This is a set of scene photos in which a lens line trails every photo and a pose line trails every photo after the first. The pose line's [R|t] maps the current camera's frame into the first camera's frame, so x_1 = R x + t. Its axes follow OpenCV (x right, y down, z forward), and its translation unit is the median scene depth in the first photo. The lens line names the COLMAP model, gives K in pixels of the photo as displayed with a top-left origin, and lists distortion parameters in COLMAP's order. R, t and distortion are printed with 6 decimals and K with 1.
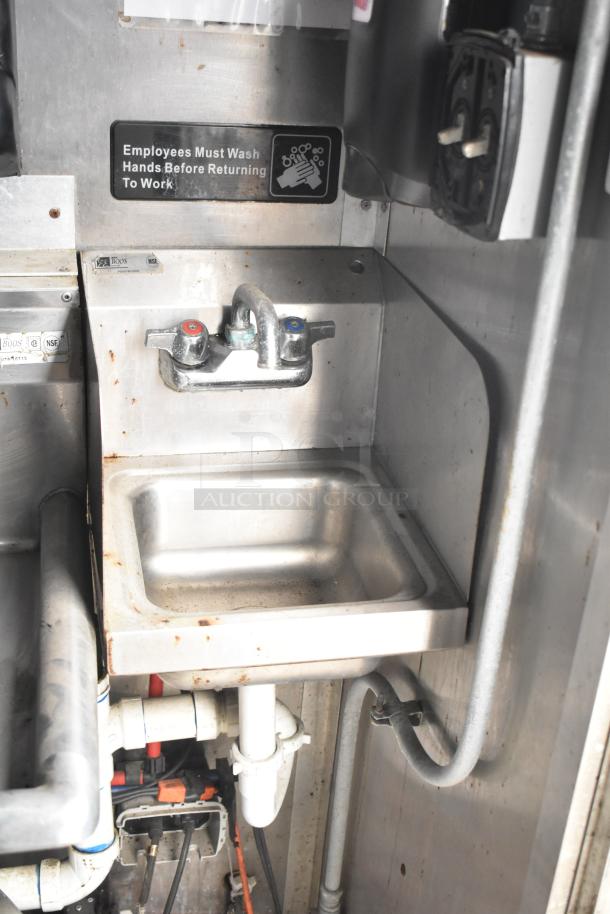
lens RADIAL K [[1020.4, 0, 305.0], [0, 1020.4, 457.0], [0, 0, 1]] dist [-0.007565, -0.004935]
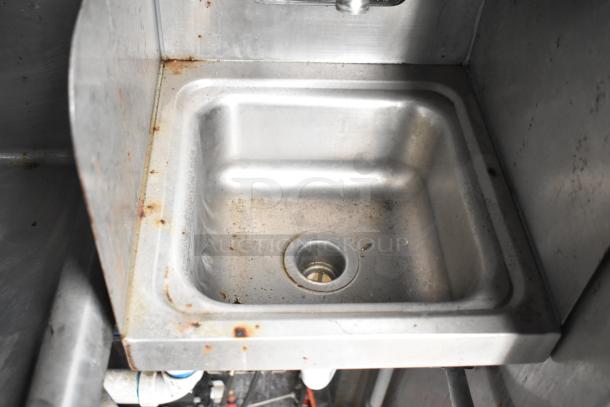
lens RADIAL K [[681.0, 0, 305.0], [0, 681.0, 203.5], [0, 0, 1]] dist [-0.007565, -0.004935]
pose [[0.987659, 0.113851, -0.107557, 0.001331], [-0.071973, 0.939845, 0.333933, -0.093895], [0.139106, -0.322071, 0.936440, 0.379658]]
